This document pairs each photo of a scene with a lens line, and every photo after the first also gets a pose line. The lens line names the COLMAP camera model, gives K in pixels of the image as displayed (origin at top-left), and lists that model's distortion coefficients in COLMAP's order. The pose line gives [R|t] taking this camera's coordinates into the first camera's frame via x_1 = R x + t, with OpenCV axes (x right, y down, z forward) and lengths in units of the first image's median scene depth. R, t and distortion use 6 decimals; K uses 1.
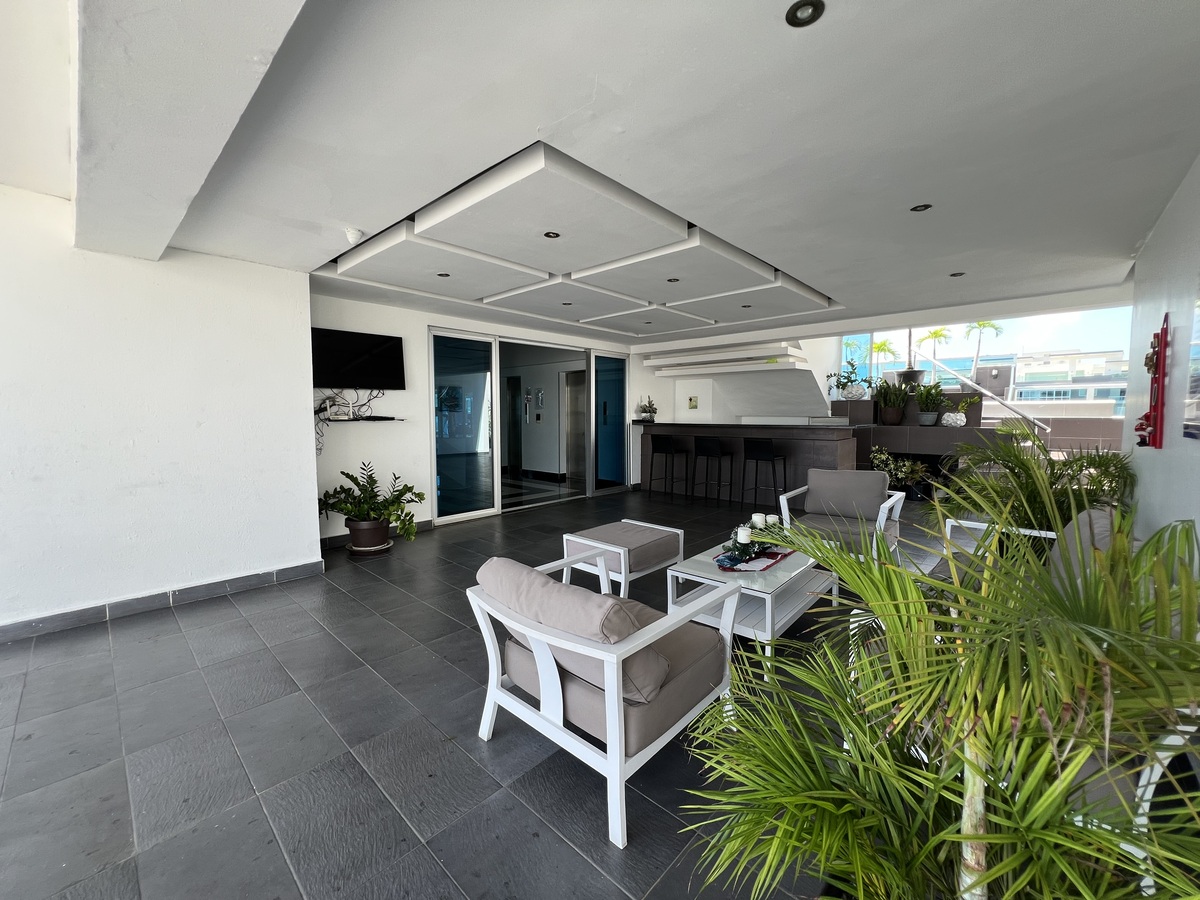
lens RADIAL K [[478.9, 0, 601.3], [0, 478.9, 447.1], [0, 0, 1]] dist [-0.006282, 0.001428]
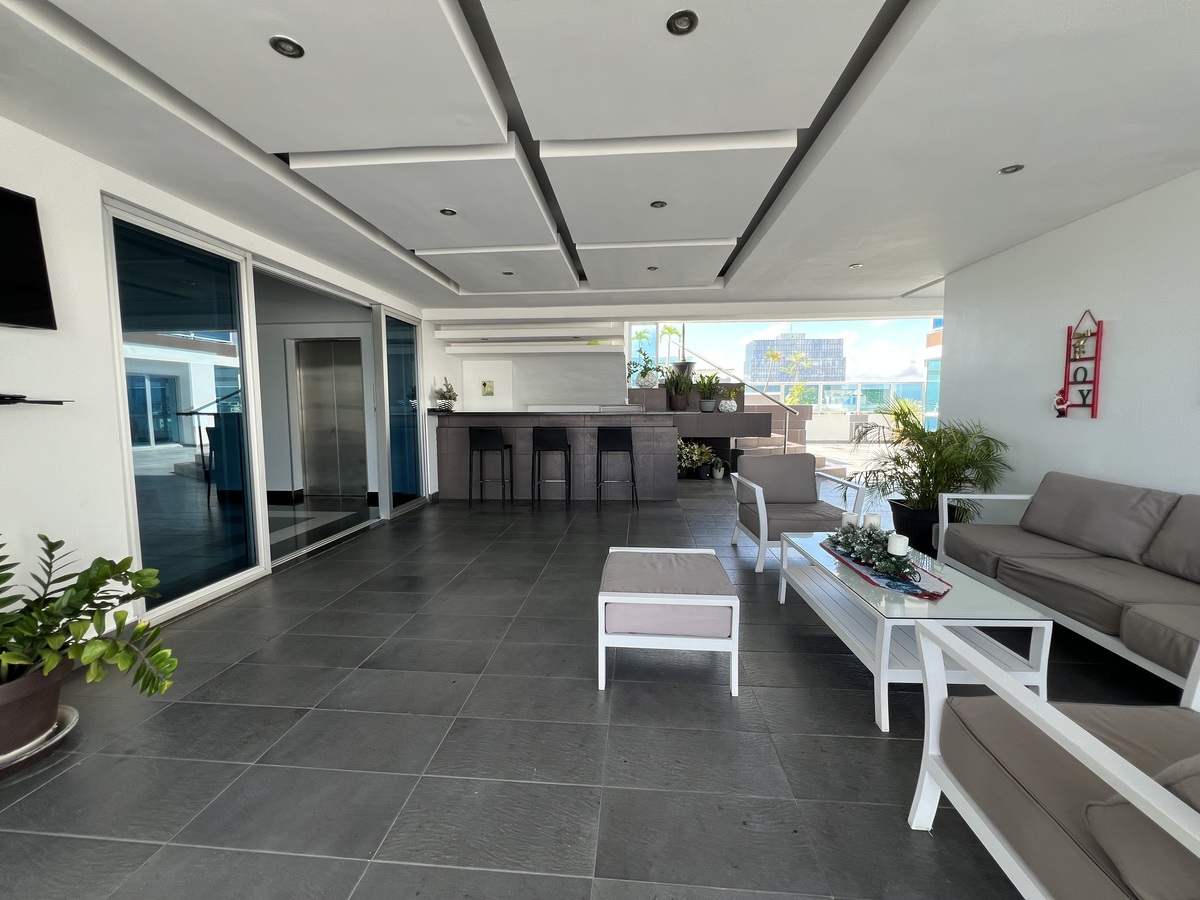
lens RADIAL K [[478.9, 0, 598.7], [0, 478.9, 444.6], [0, 0, 1]] dist [-0.006282, 0.001428]
pose [[0.787421, -0.051012, 0.614301, -0.192142], [0.047258, 0.998633, 0.022352, -0.004806], [-0.614602, 0.011430, 0.788755, 0.251221]]
